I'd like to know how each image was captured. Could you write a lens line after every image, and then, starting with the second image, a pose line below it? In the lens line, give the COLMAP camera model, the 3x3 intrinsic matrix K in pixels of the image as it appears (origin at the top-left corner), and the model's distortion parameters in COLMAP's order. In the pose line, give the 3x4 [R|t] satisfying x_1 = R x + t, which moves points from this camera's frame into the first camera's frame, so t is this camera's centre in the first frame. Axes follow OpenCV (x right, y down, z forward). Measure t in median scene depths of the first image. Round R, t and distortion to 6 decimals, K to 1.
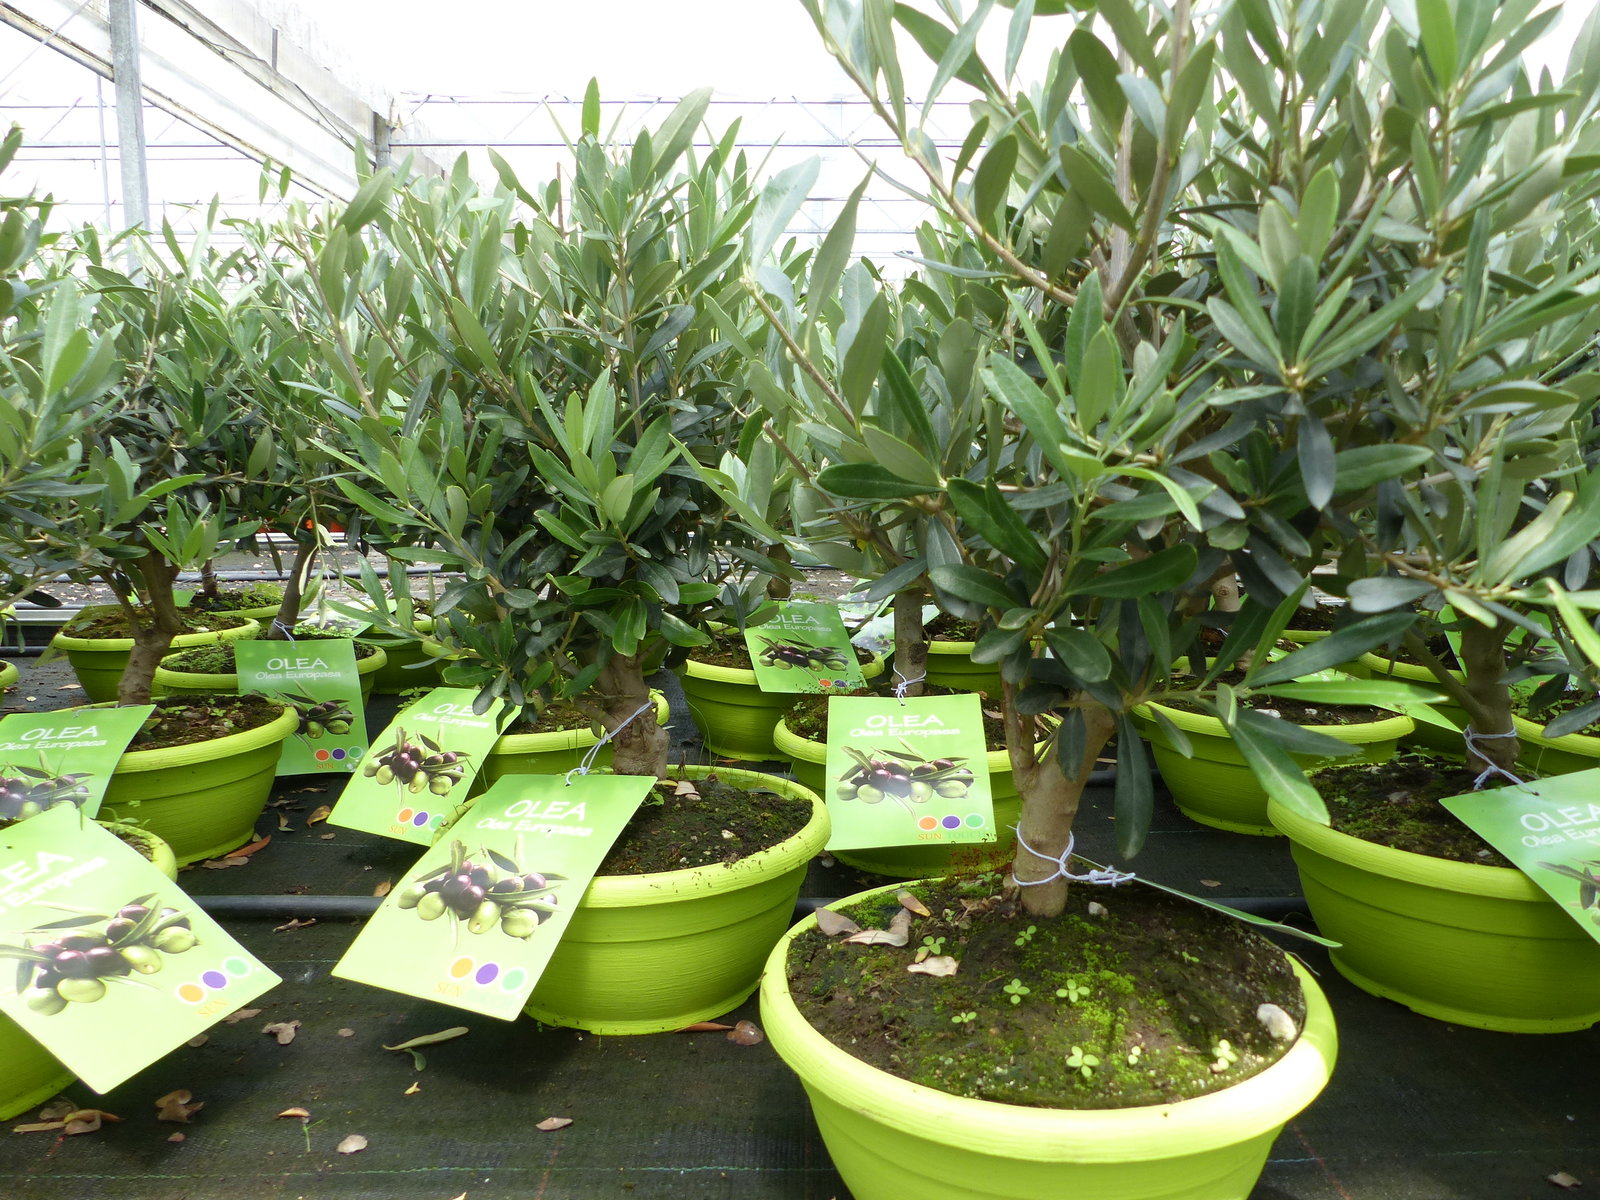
lens RADIAL K [[1182.5, 0, 800.3], [0, 1182.5, 593.7], [0, 0, 1]] dist [-0.009023, 0.002076]
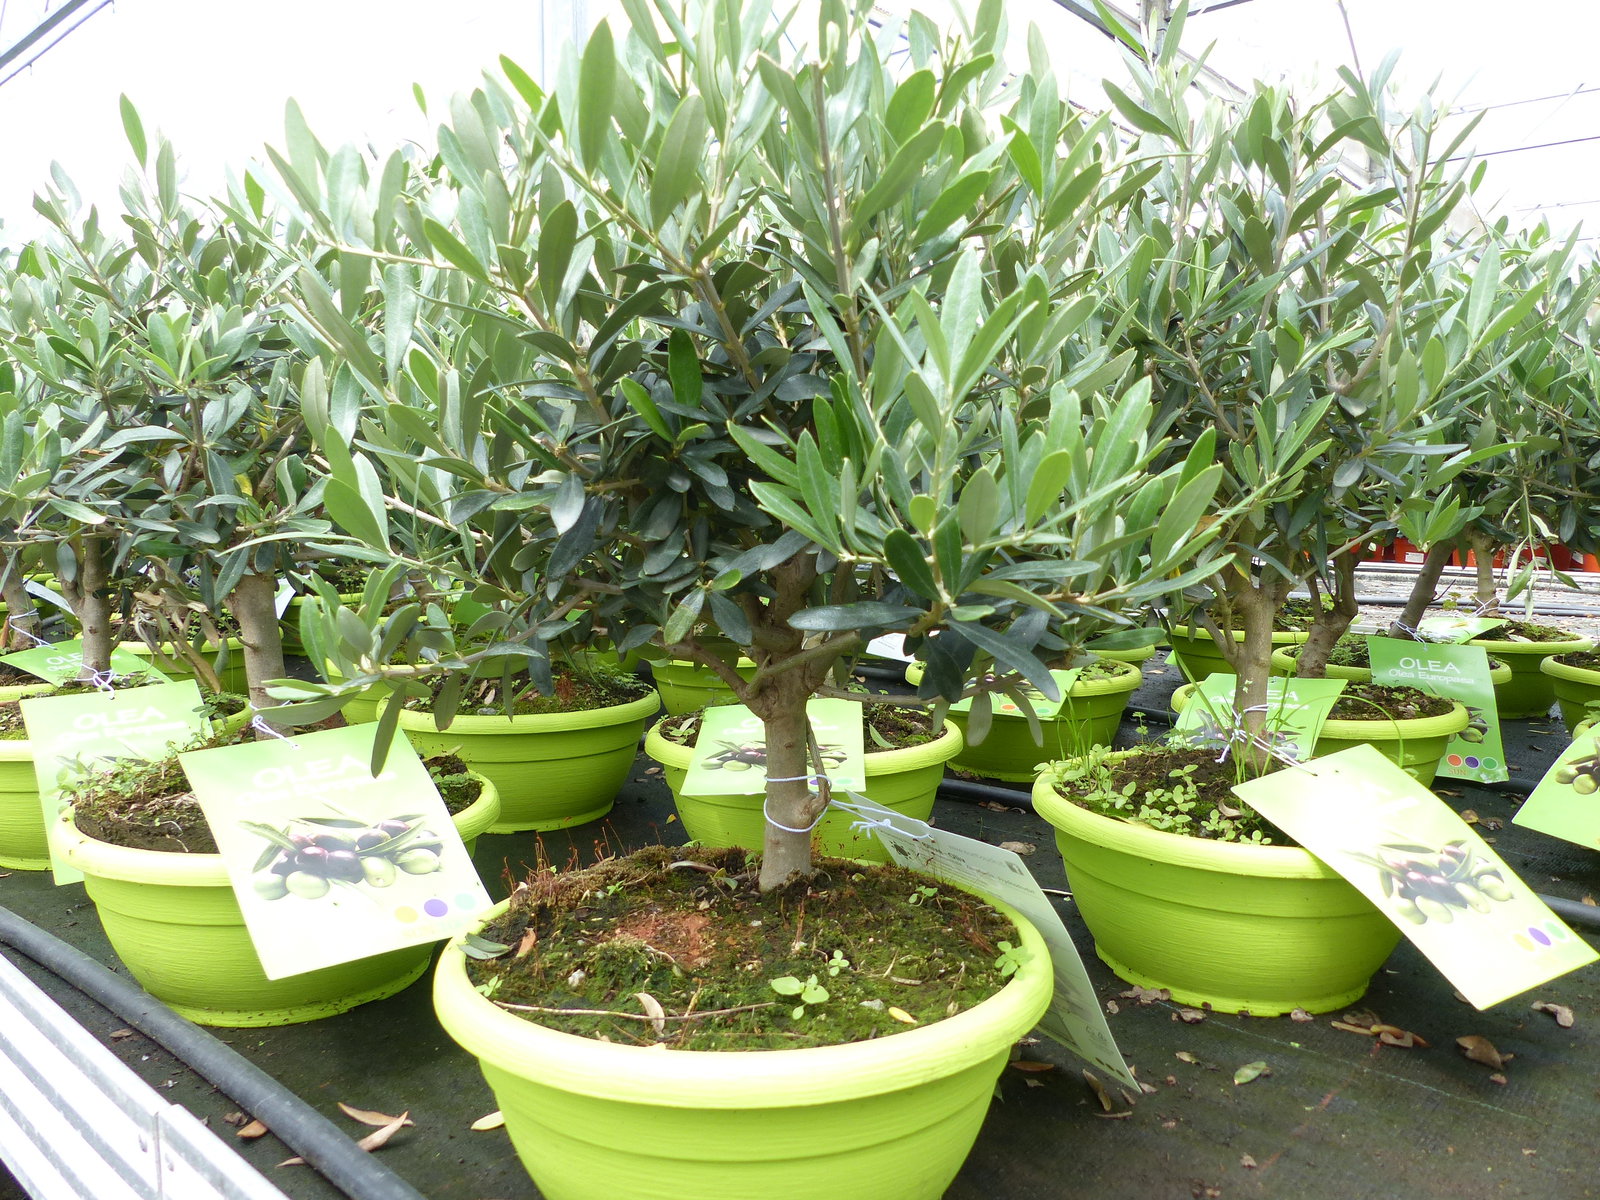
lens RADIAL K [[1182.5, 0, 801.8], [0, 1182.5, 607.7], [0, 0, 1]] dist [-0.009023, 0.002076]
pose [[0.738804, 0.072446, -0.670015, -0.305446], [-0.088638, 0.996014, 0.009957, 0.093929], [0.668066, 0.052032, 0.742280, -0.171598]]
